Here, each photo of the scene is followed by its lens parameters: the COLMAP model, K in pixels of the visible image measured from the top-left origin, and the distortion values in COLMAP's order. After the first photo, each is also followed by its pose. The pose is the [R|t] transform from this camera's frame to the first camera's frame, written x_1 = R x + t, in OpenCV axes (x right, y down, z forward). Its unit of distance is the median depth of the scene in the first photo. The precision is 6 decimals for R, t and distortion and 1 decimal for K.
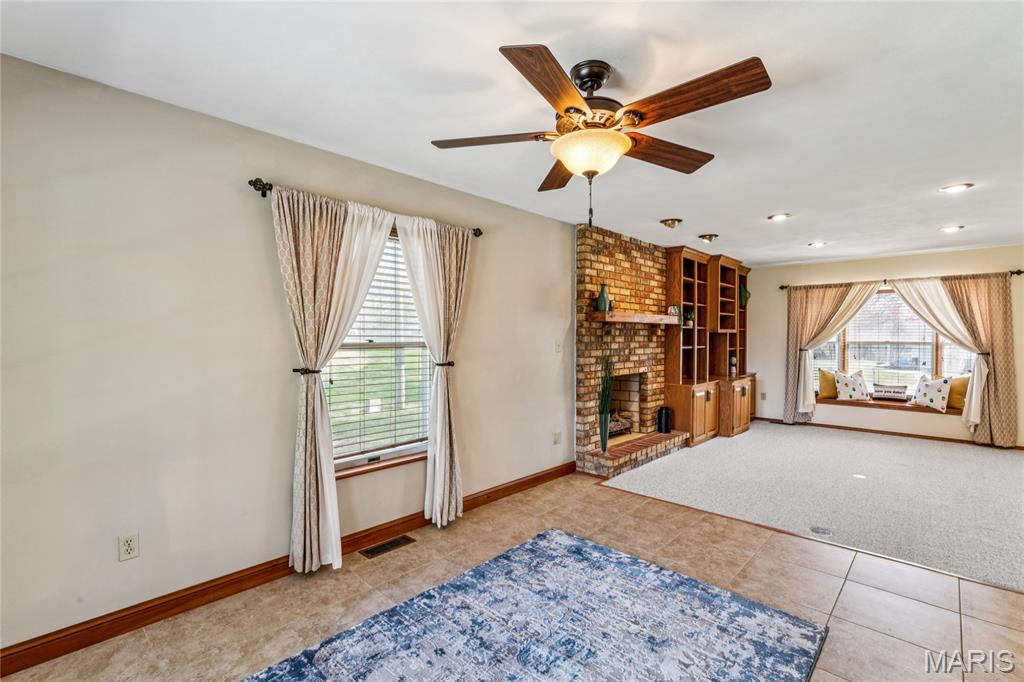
lens RADIAL K [[463.3, 0, 503.8], [0, 463.3, 343.7], [0, 0, 1]] dist [-0.002349, -0.000599]
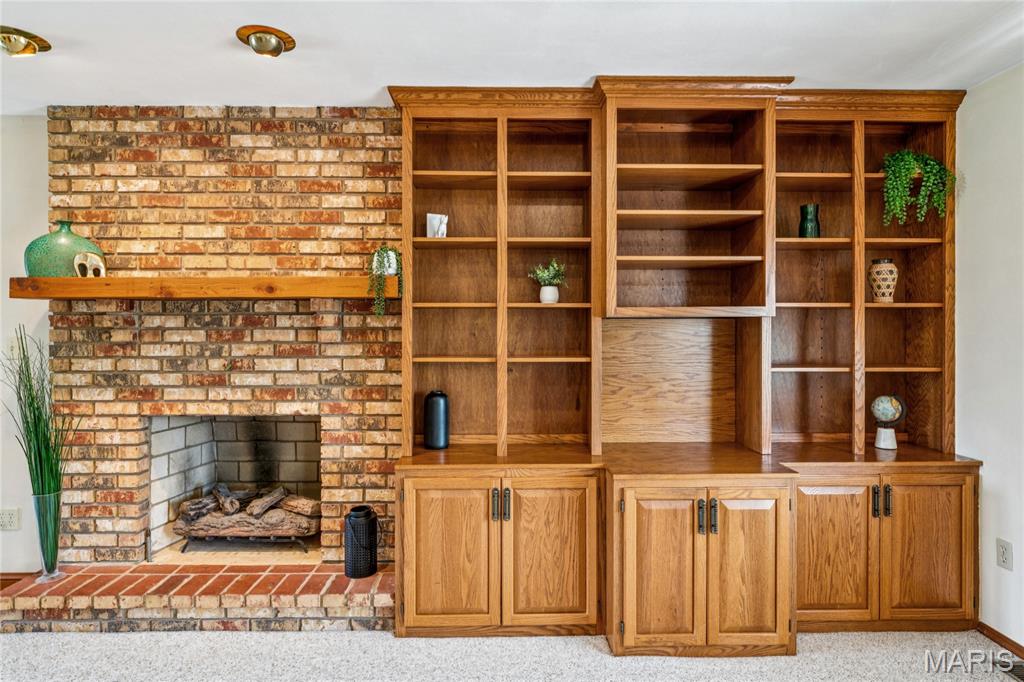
lens RADIAL K [[553.5, 0, 512.0], [0, 553.5, 340.2], [0, 0, 1]] dist [-0.001784, -0.000019]
pose [[0.705957, -0.000938, -0.708254, 0.866069], [-0.009826, 0.999890, -0.011118, -0.002765], [0.708187, 0.014808, 0.705870, 0.846153]]
